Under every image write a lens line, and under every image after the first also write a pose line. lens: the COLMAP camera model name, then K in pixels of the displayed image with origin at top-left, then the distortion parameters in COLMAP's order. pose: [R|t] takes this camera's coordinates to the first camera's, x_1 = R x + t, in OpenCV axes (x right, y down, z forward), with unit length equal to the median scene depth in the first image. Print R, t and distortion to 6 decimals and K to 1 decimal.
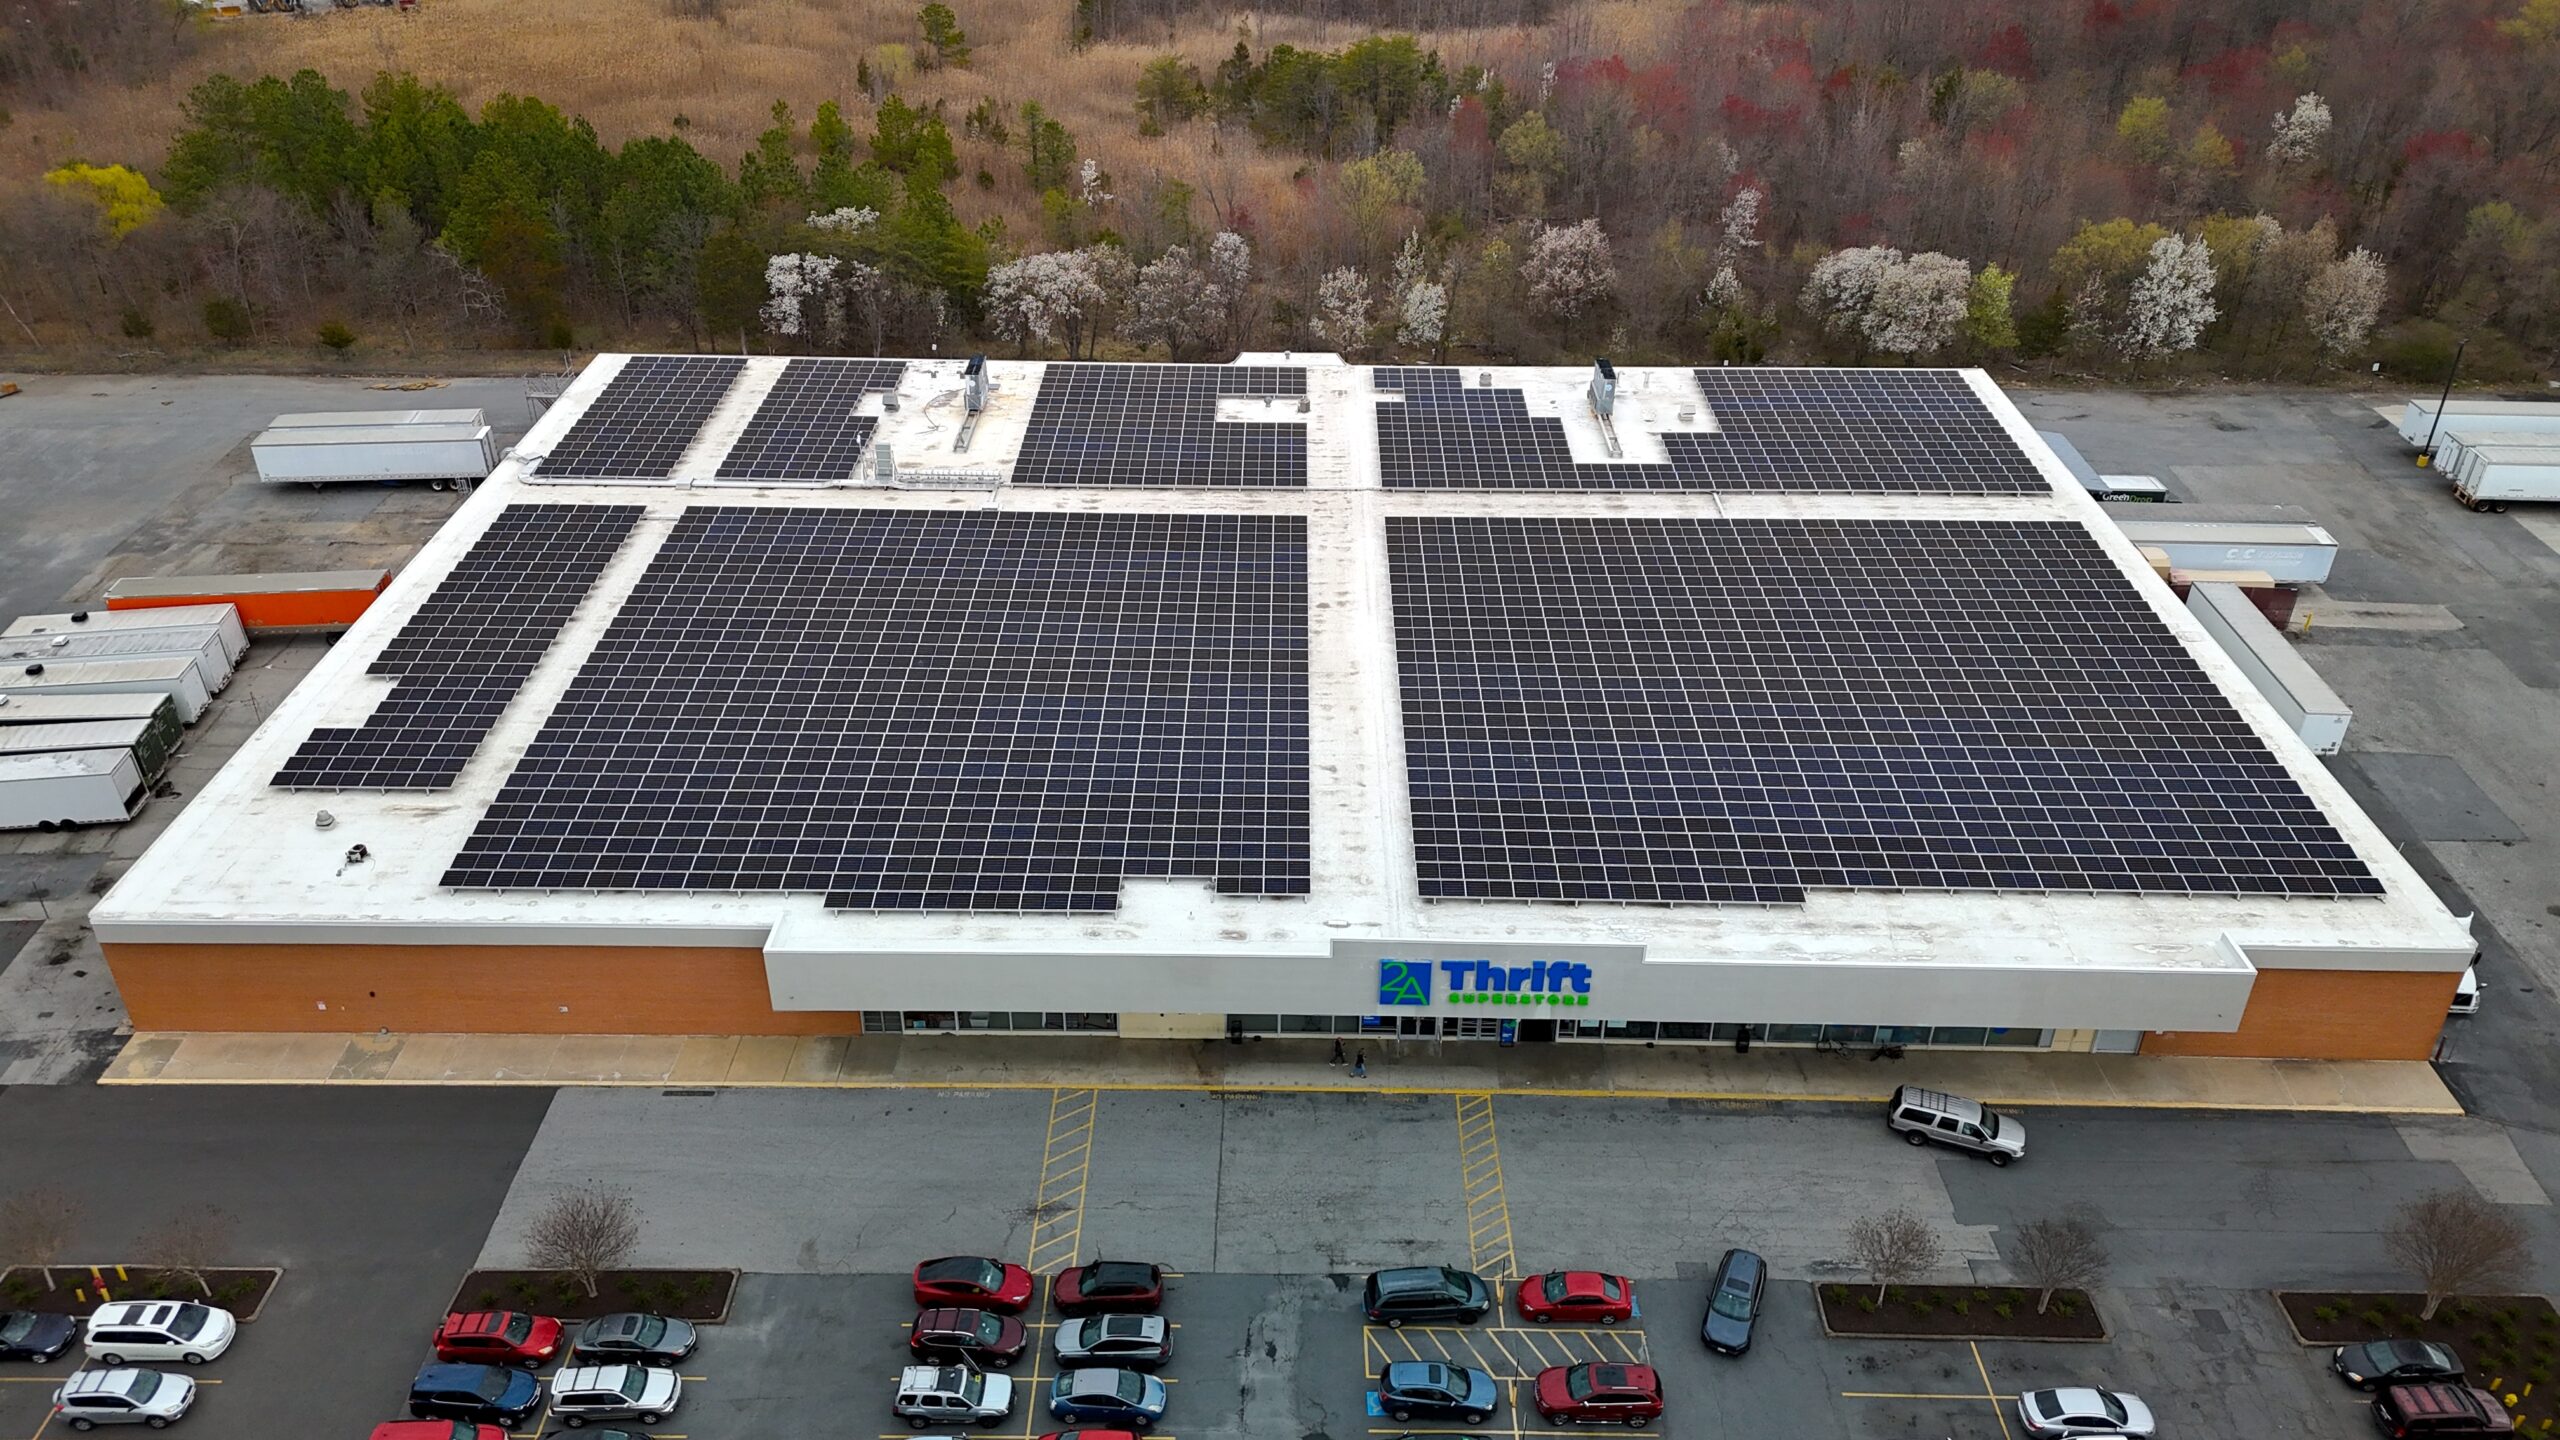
lens RADIAL K [[1861.3, 0, 1284.1], [0, 1861.3, 726.8], [0, 0, 1]] dist [0.083377, -0.092889]
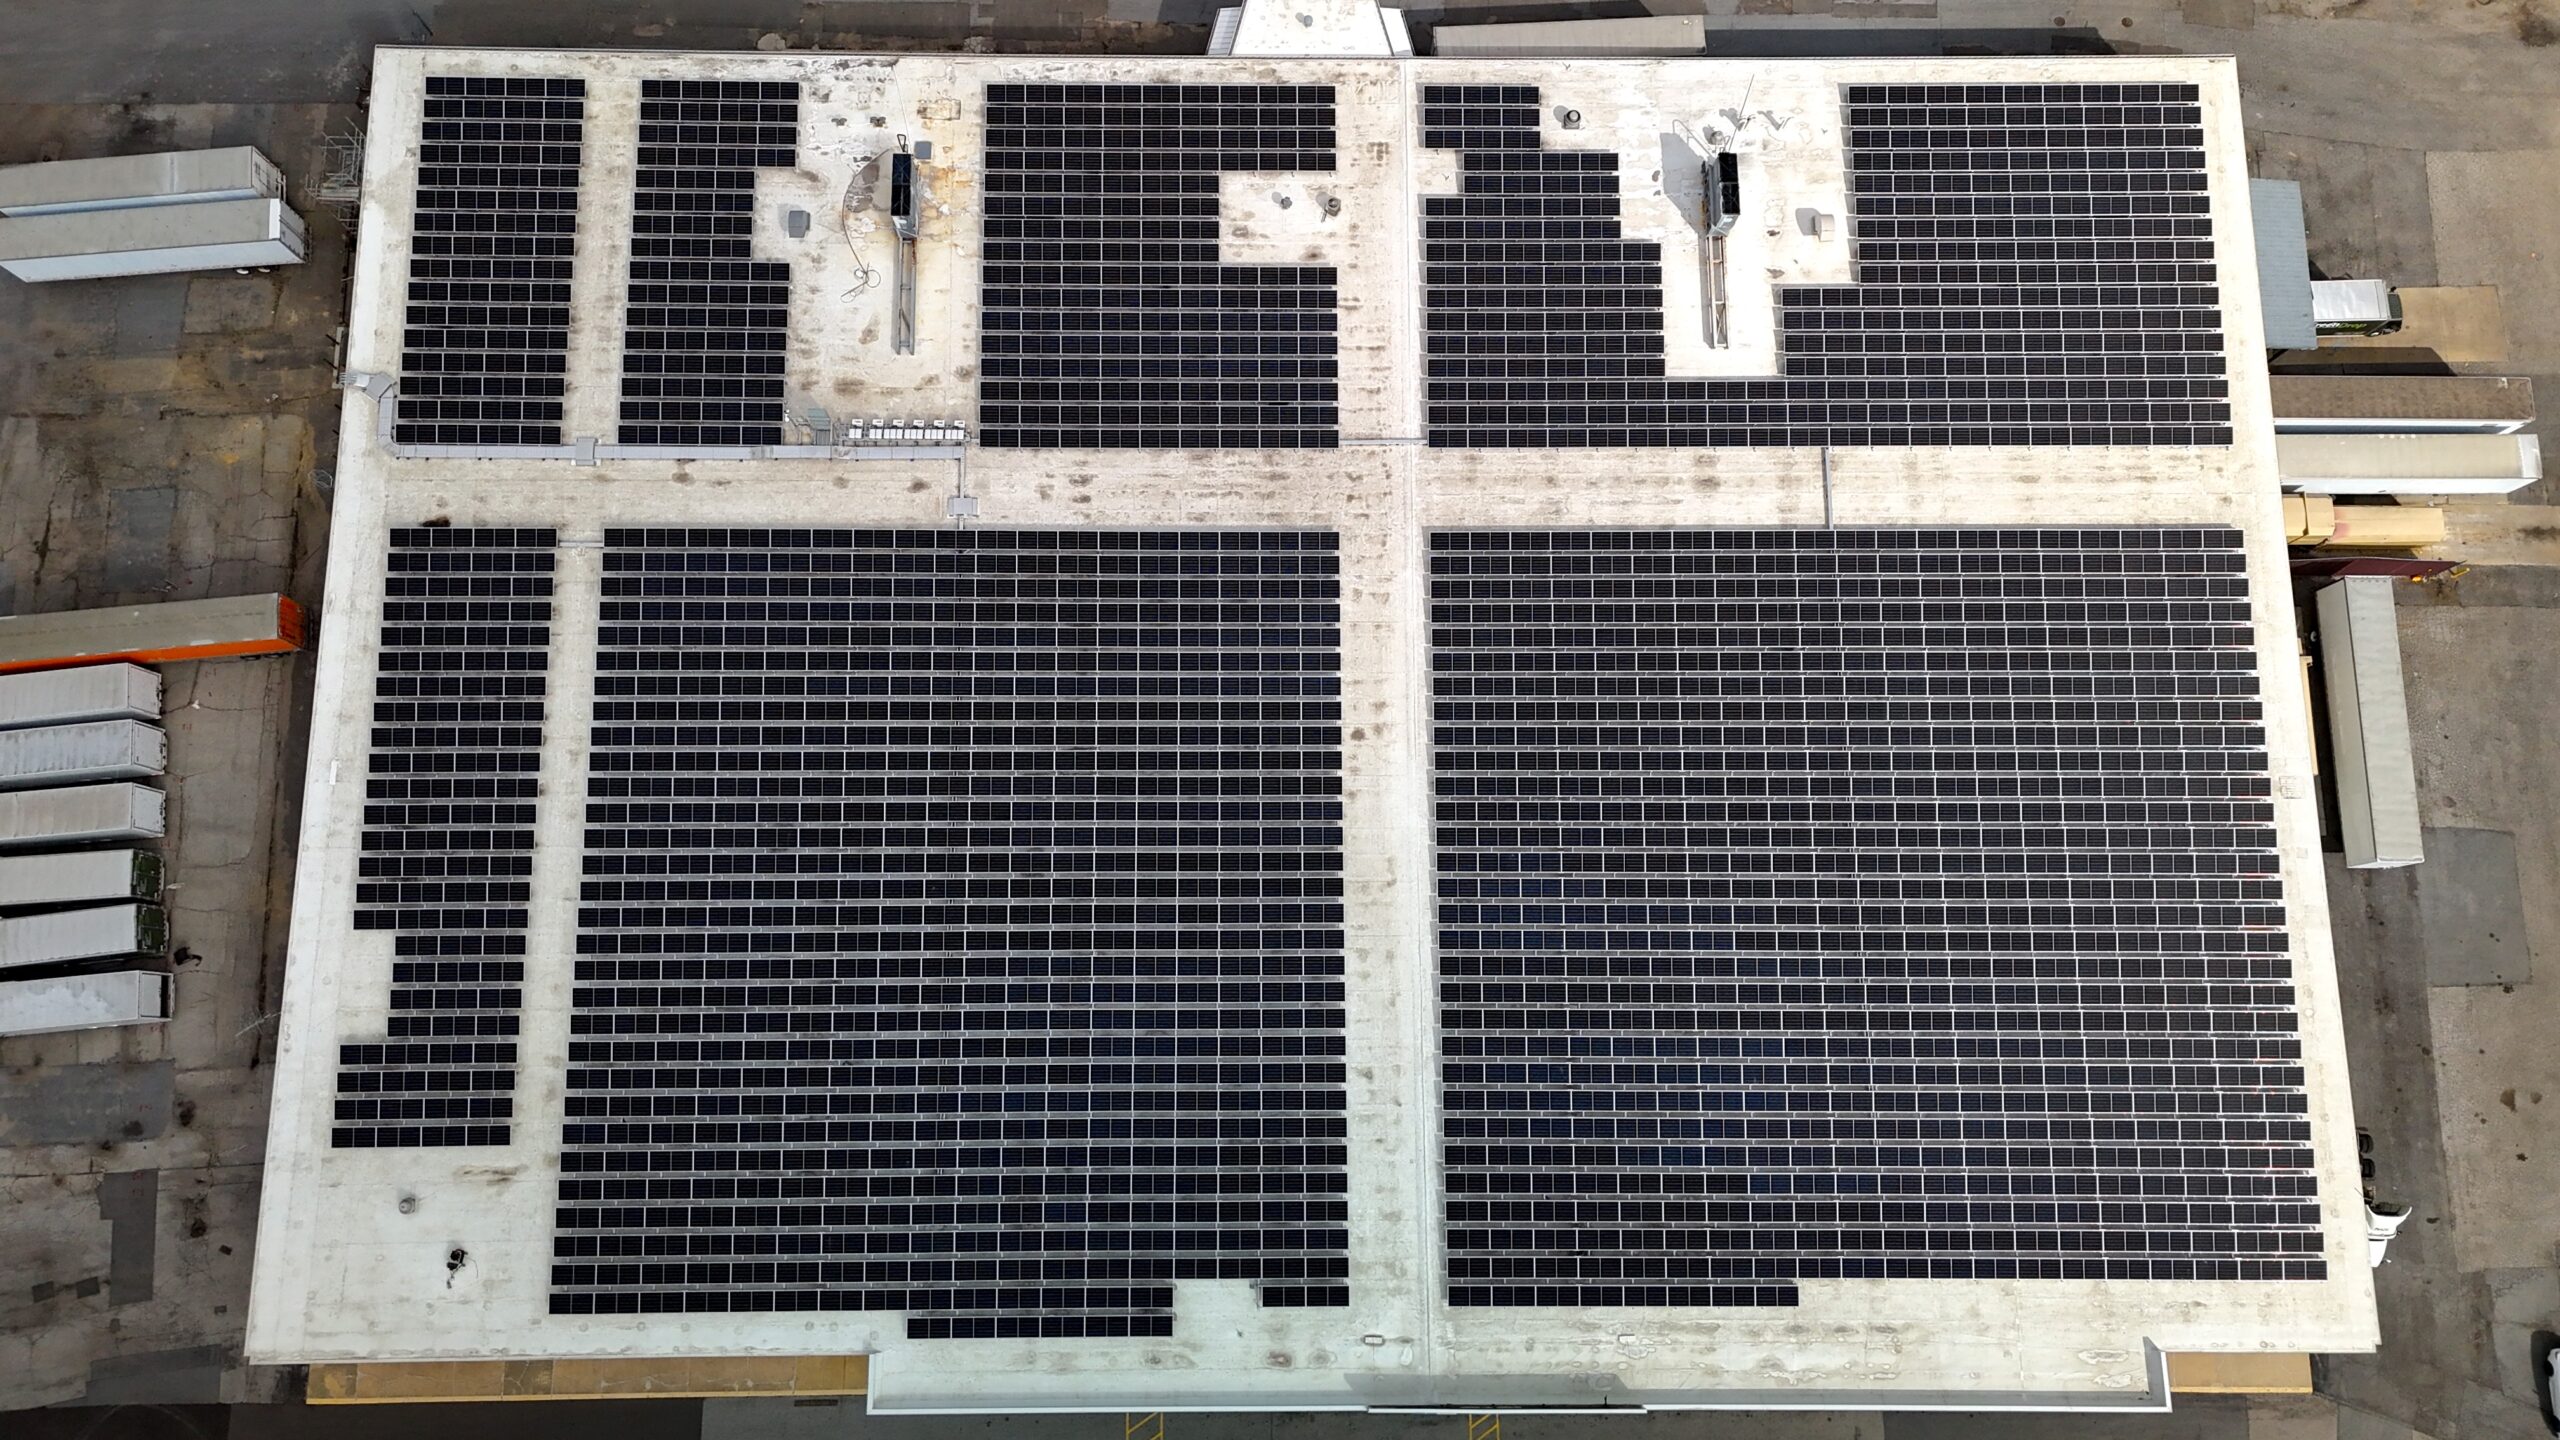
lens RADIAL K [[1861.3, 0, 1284.1], [0, 1861.3, 726.8], [0, 0, 1]] dist [0.083377, -0.092889]
pose [[0.999895, -0.010791, 0.009622, -0.024923], [0.000278, 0.679747, 0.733446, -0.769522], [-0.014456, -0.733367, 0.679679, 0.407213]]
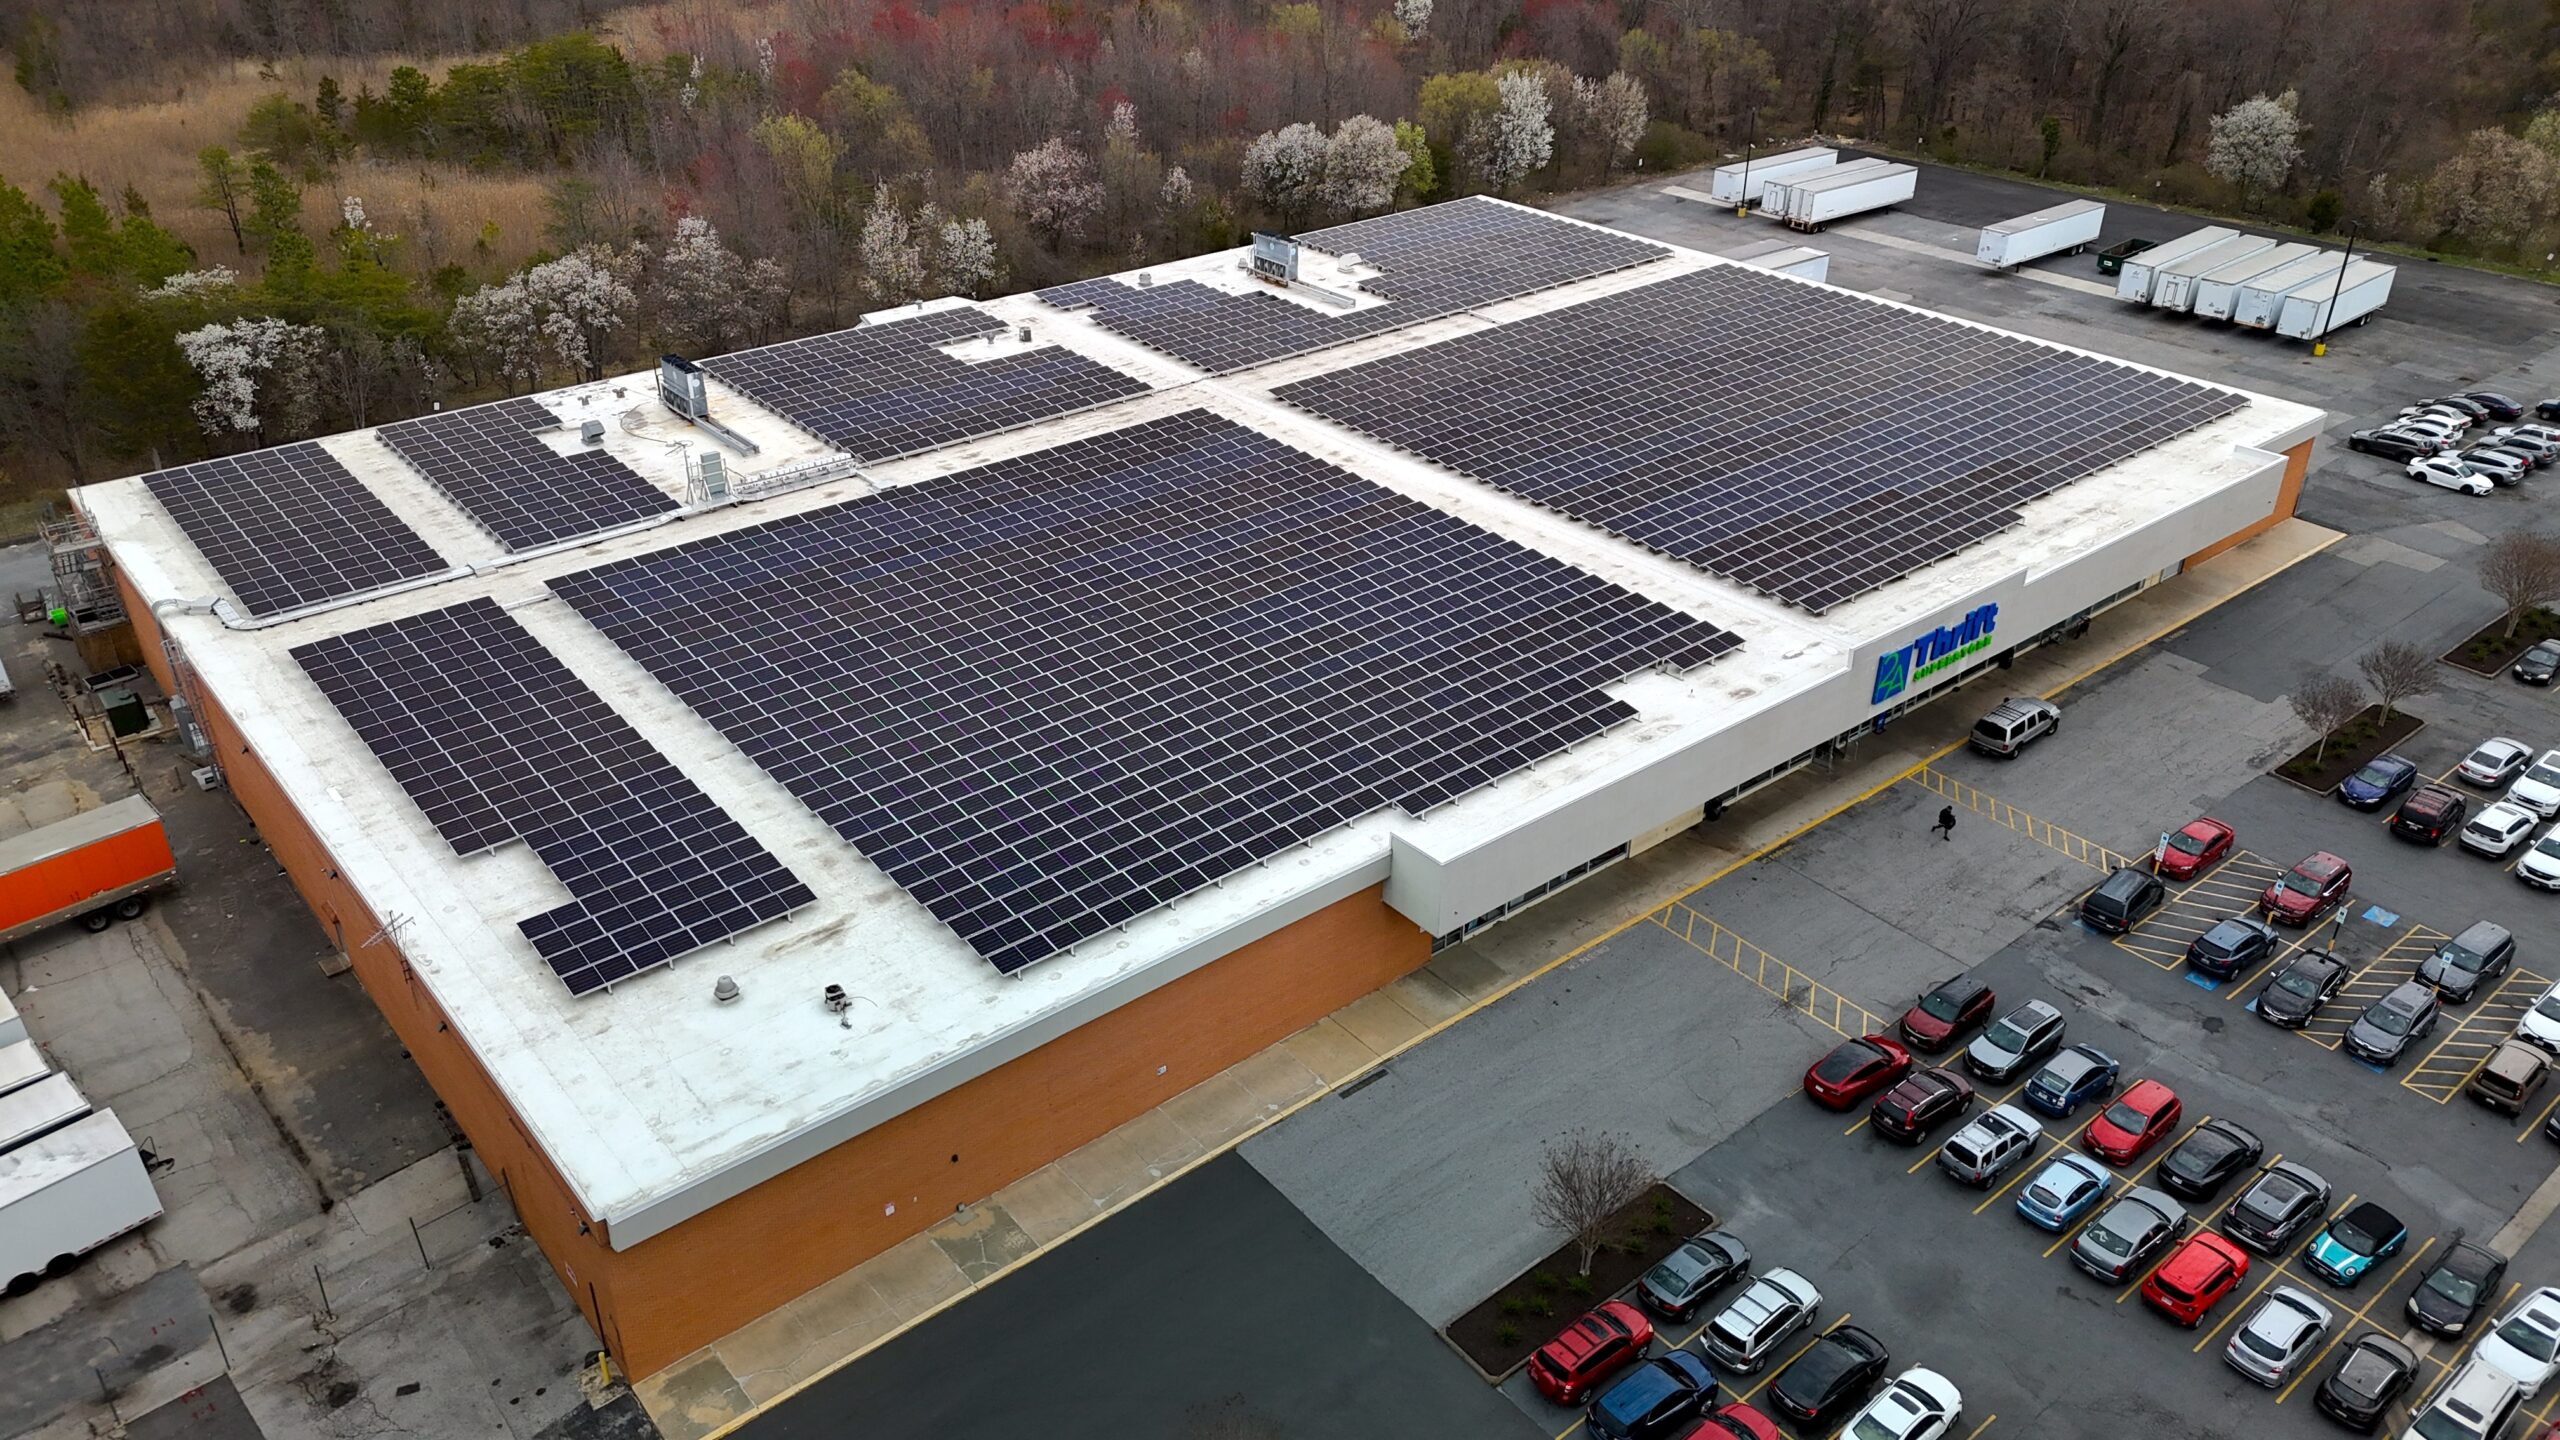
lens RADIAL K [[1861.3, 0, 1284.1], [0, 1861.3, 726.8], [0, 0, 1]] dist [0.083377, -0.092889]
pose [[0.763550, -0.320193, 0.560775, -0.605567], [0.341402, 0.937283, 0.070320, -0.017243], [-0.548121, 0.137756, 0.824977, 0.259627]]
